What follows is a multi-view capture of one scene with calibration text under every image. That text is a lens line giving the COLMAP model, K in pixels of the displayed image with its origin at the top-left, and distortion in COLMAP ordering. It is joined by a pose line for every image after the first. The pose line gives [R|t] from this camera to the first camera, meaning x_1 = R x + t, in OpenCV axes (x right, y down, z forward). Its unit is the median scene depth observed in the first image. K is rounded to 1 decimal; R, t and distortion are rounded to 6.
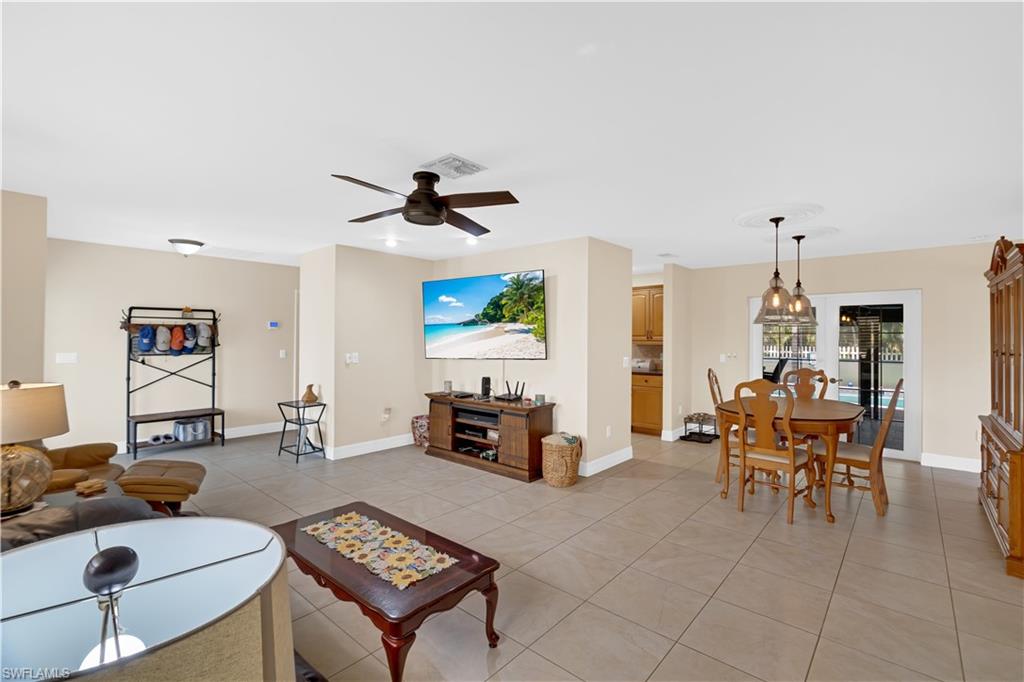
lens RADIAL K [[457.2, 0, 511.6], [0, 457.2, 360.0], [0, 0, 1]] dist [-0.001135, -0.000109]
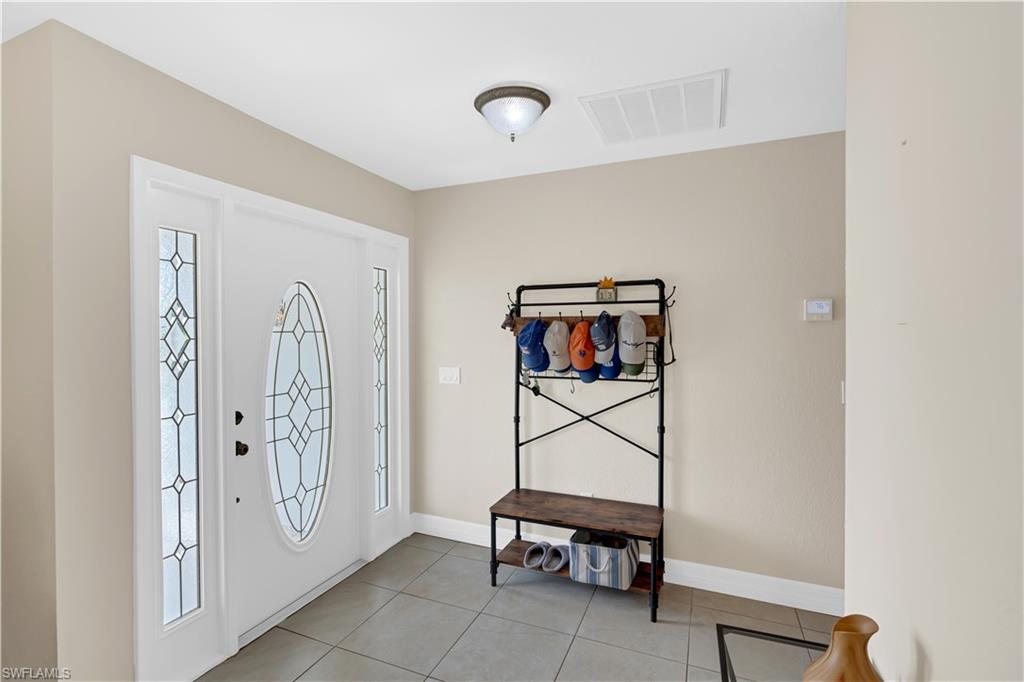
lens RADIAL K [[474.3, 0, 509.5], [0, 474.3, 335.5], [0, 0, 1]] dist [0.000539, -0.000076]
pose [[0.311552, -0.001627, -0.950228, -0.304766], [-0.046853, 0.998756, -0.017072, -0.047707], [0.949073, 0.049840, 0.311088, 0.807693]]
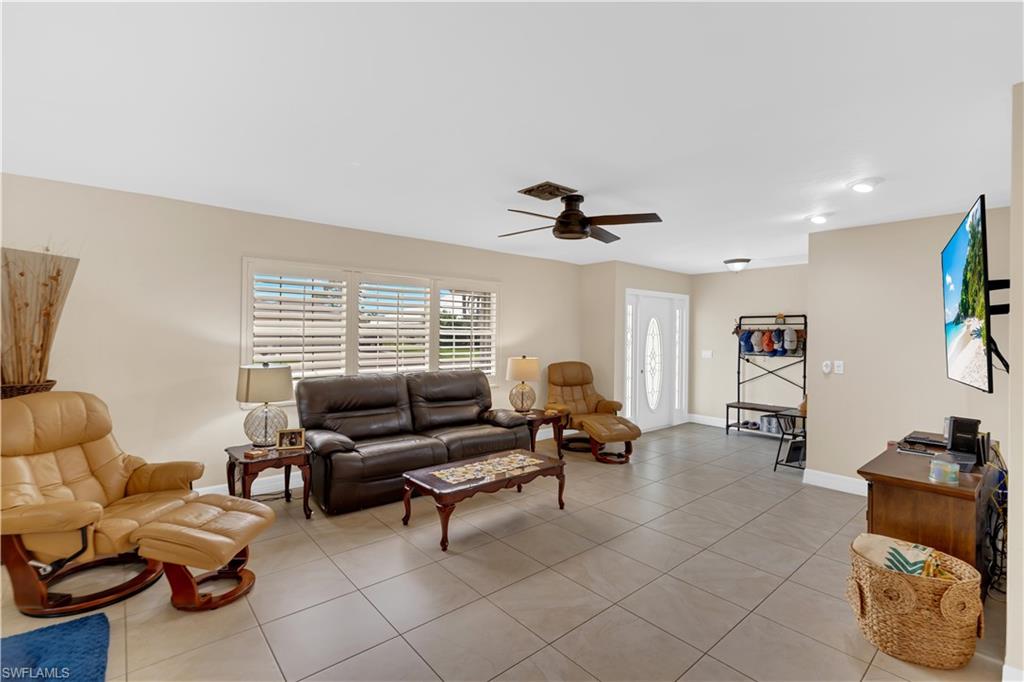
lens RADIAL K [[464.5, 0, 513.2], [0, 464.5, 338.7], [0, 0, 1]] dist [-0.001574, 0.000290]
pose [[-0.135987, -0.000769, -0.990710, 0.539519], [-0.064054, 0.997914, 0.008017, -0.023434], [0.988638, 0.064549, -0.135753, 0.541197]]
